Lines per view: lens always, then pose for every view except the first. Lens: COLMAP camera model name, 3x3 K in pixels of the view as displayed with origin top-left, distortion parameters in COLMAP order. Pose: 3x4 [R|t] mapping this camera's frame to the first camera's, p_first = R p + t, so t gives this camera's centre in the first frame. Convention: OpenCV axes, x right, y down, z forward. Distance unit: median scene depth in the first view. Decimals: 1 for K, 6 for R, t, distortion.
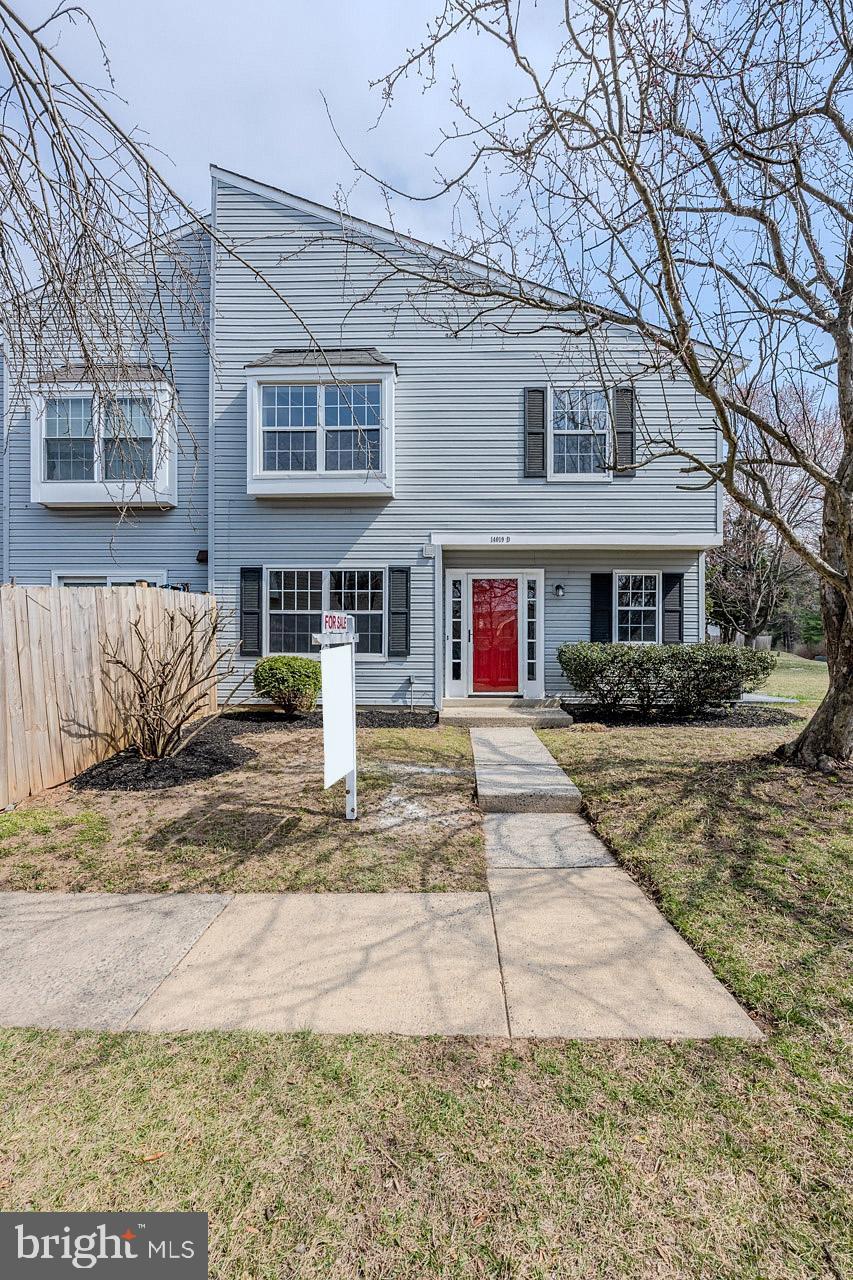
lens RADIAL K [[525.9, 0, 461.1], [0, 525.9, 646.8], [0, 0, 1]] dist [-0.000376, -0.000090]
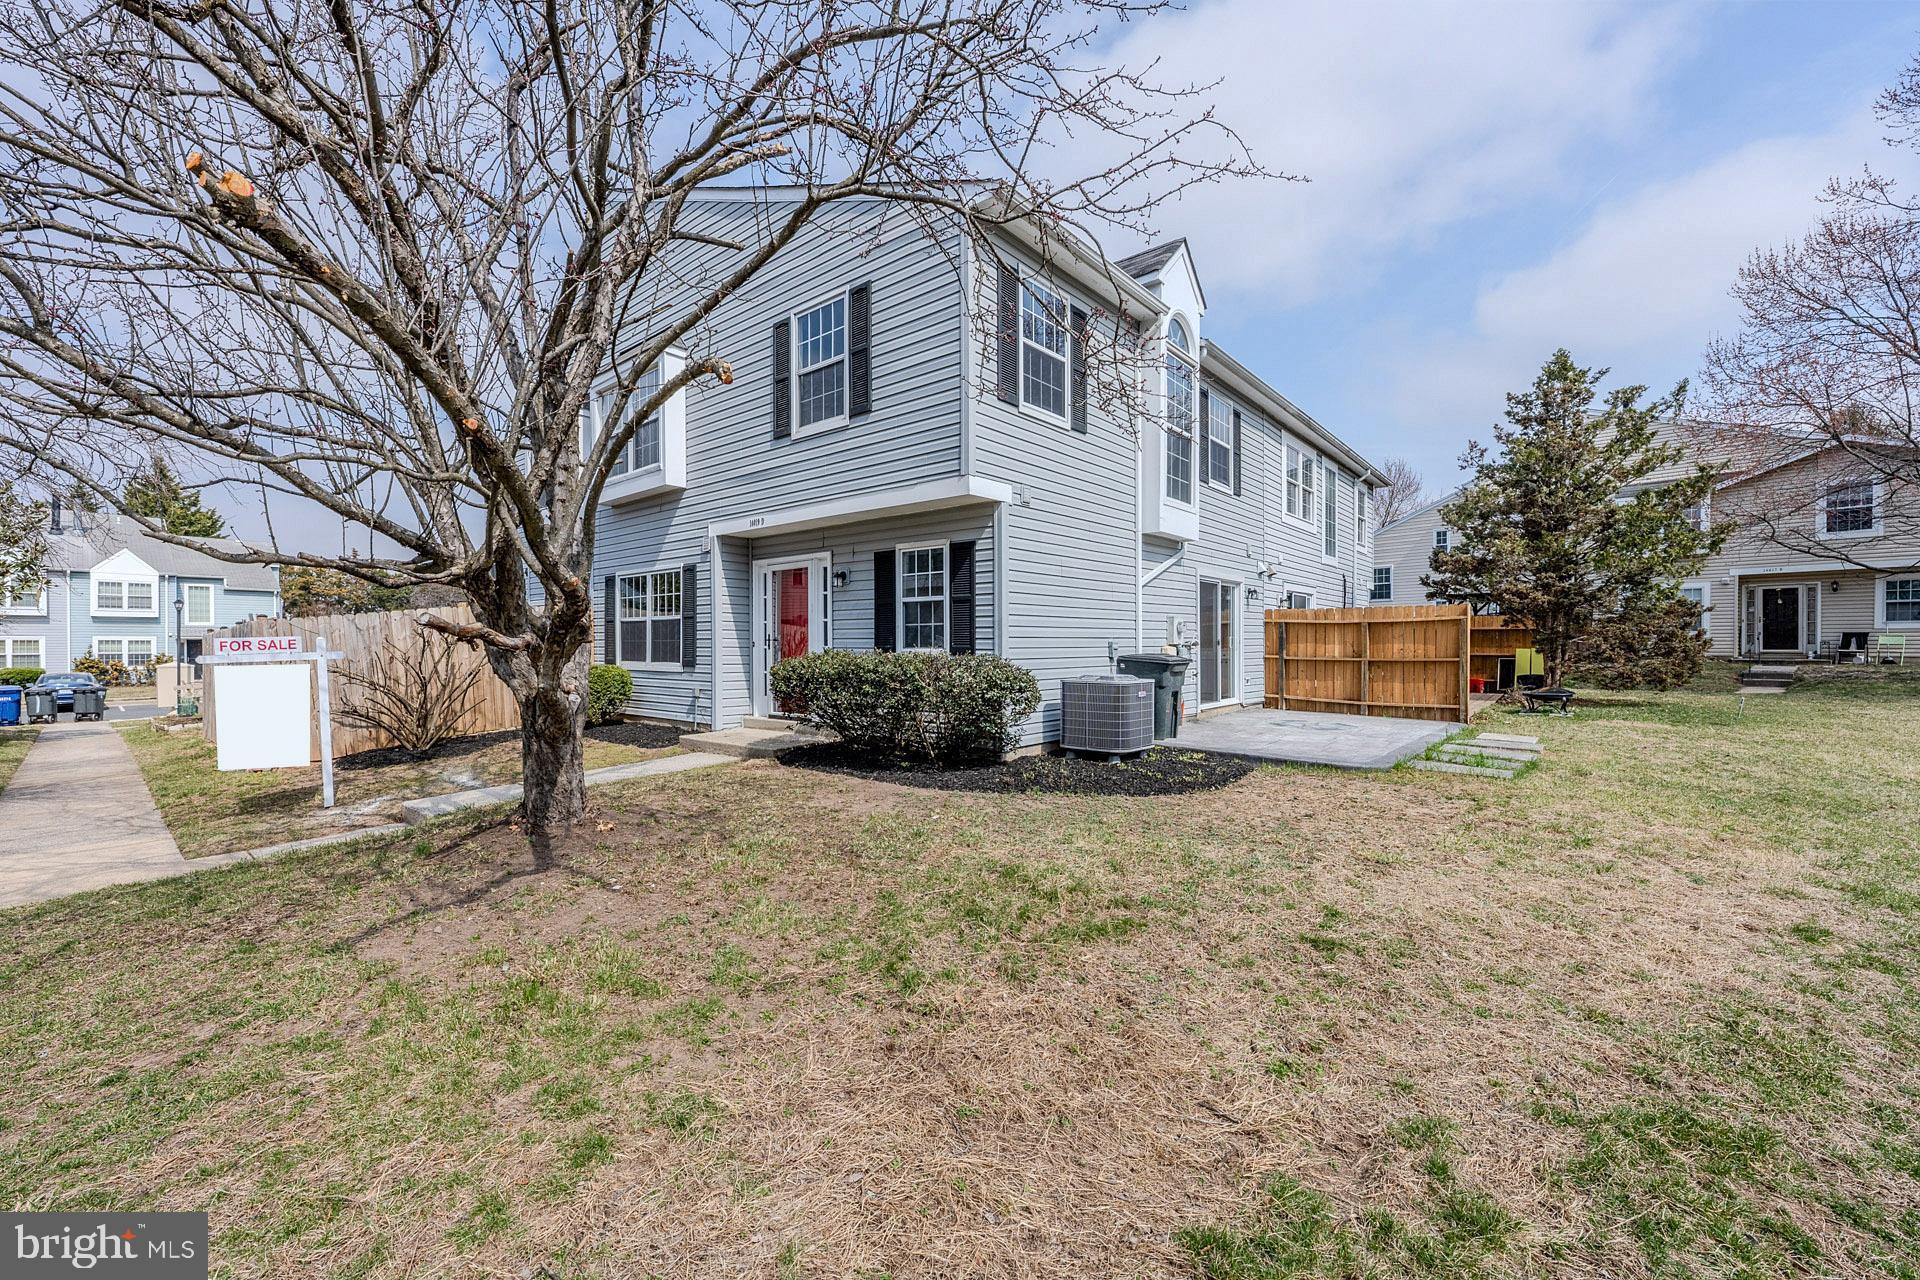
lens RADIAL K [[773.2, 0, 955.8], [0, 773.2, 648.9], [0, 0, 1]] dist [-0.002192, 0.000055]
pose [[0.777125, -0.002467, -0.629342, 1.552812], [0.006810, 0.999967, 0.004490, -0.021282], [0.629310, -0.007775, 0.777116, 0.405513]]
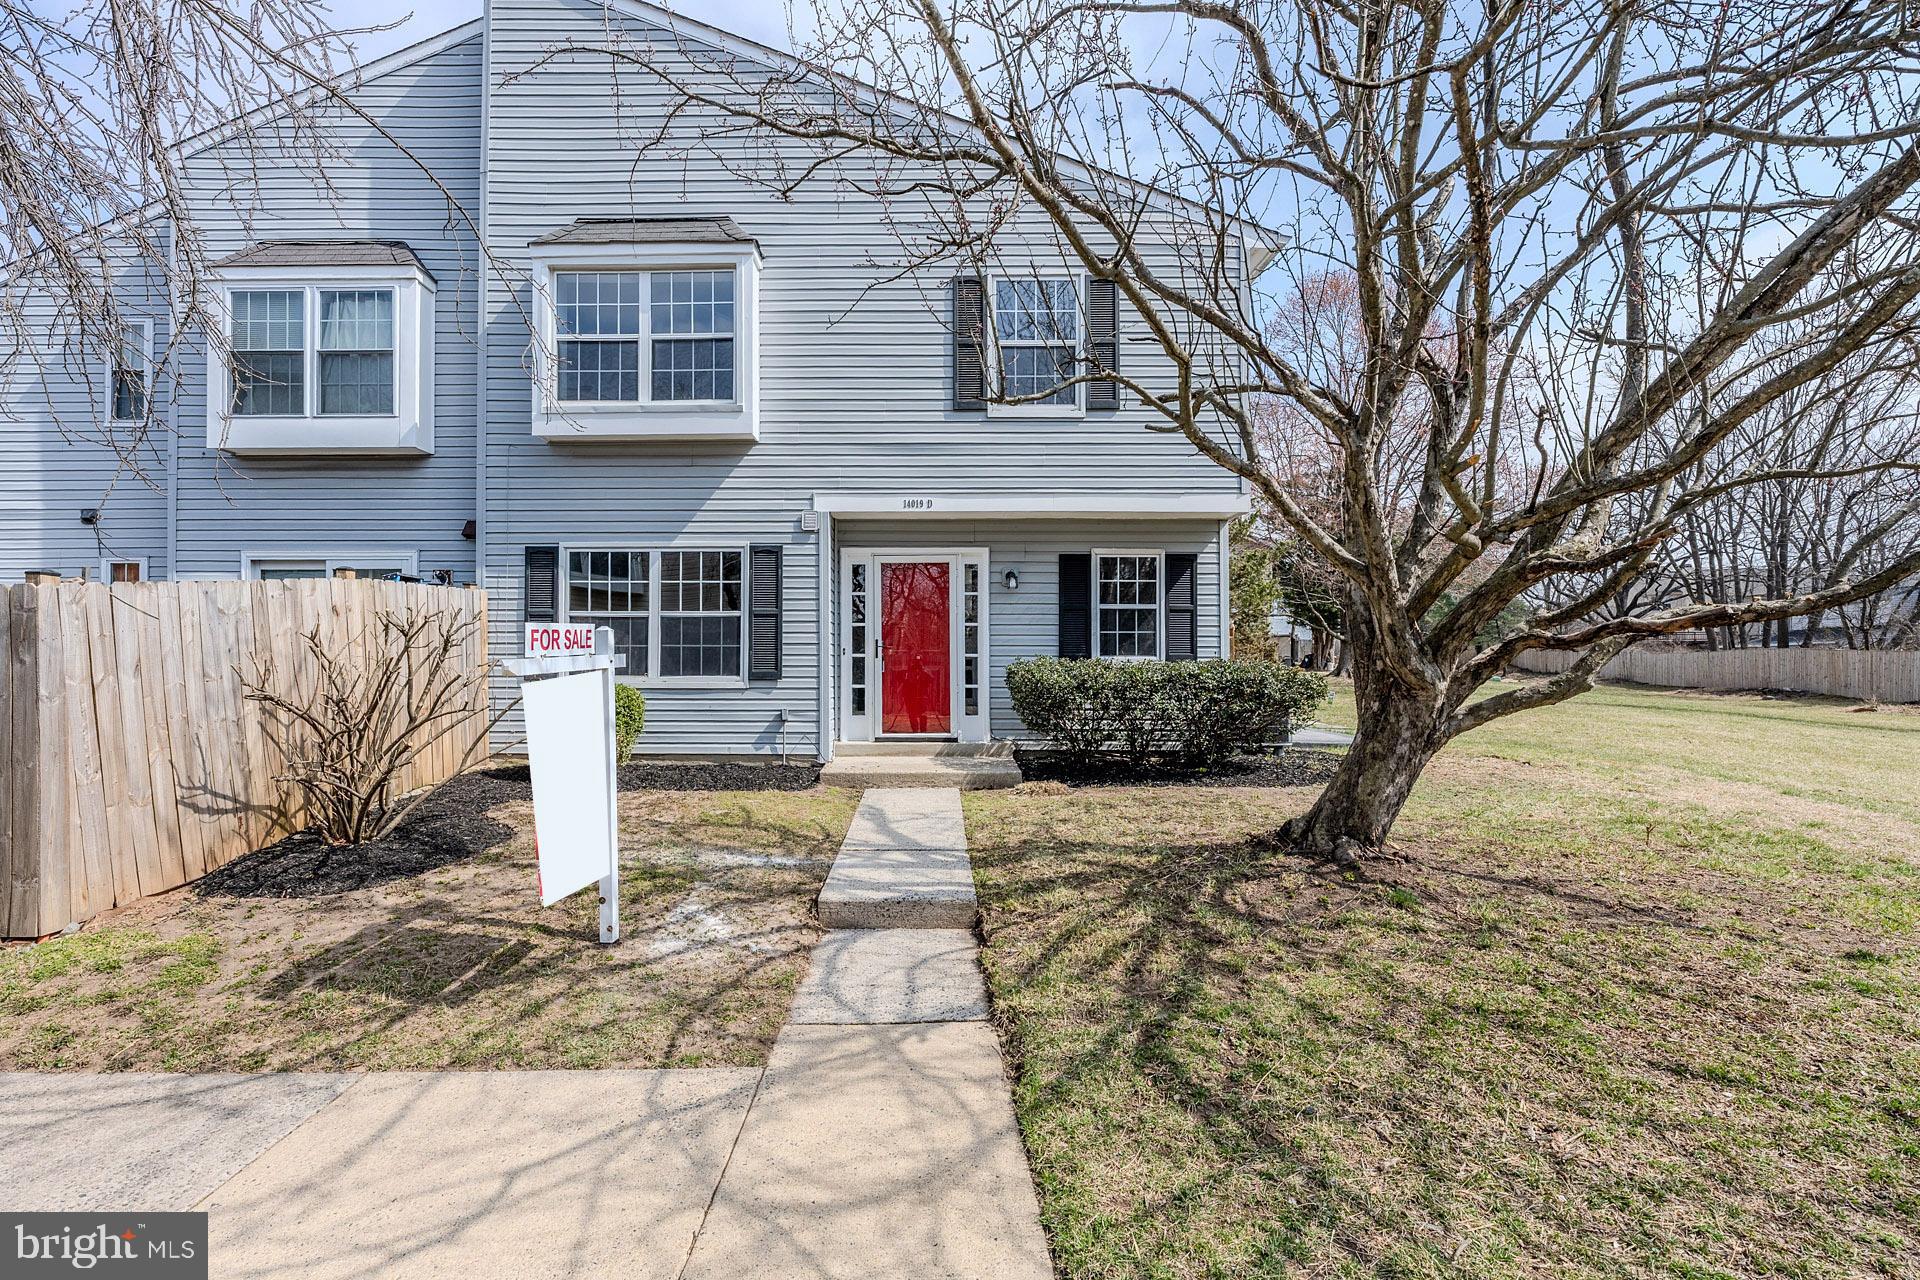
lens RADIAL K [[773.2, 0, 955.8], [0, 773.2, 648.9], [0, 0, 1]] dist [-0.002192, 0.000055]
pose [[0.999910, -0.003003, 0.013092, 0.161732], [0.003127, 0.999951, -0.009404, -0.017270], [-0.013063, 0.009444, 0.999870, 0.036105]]
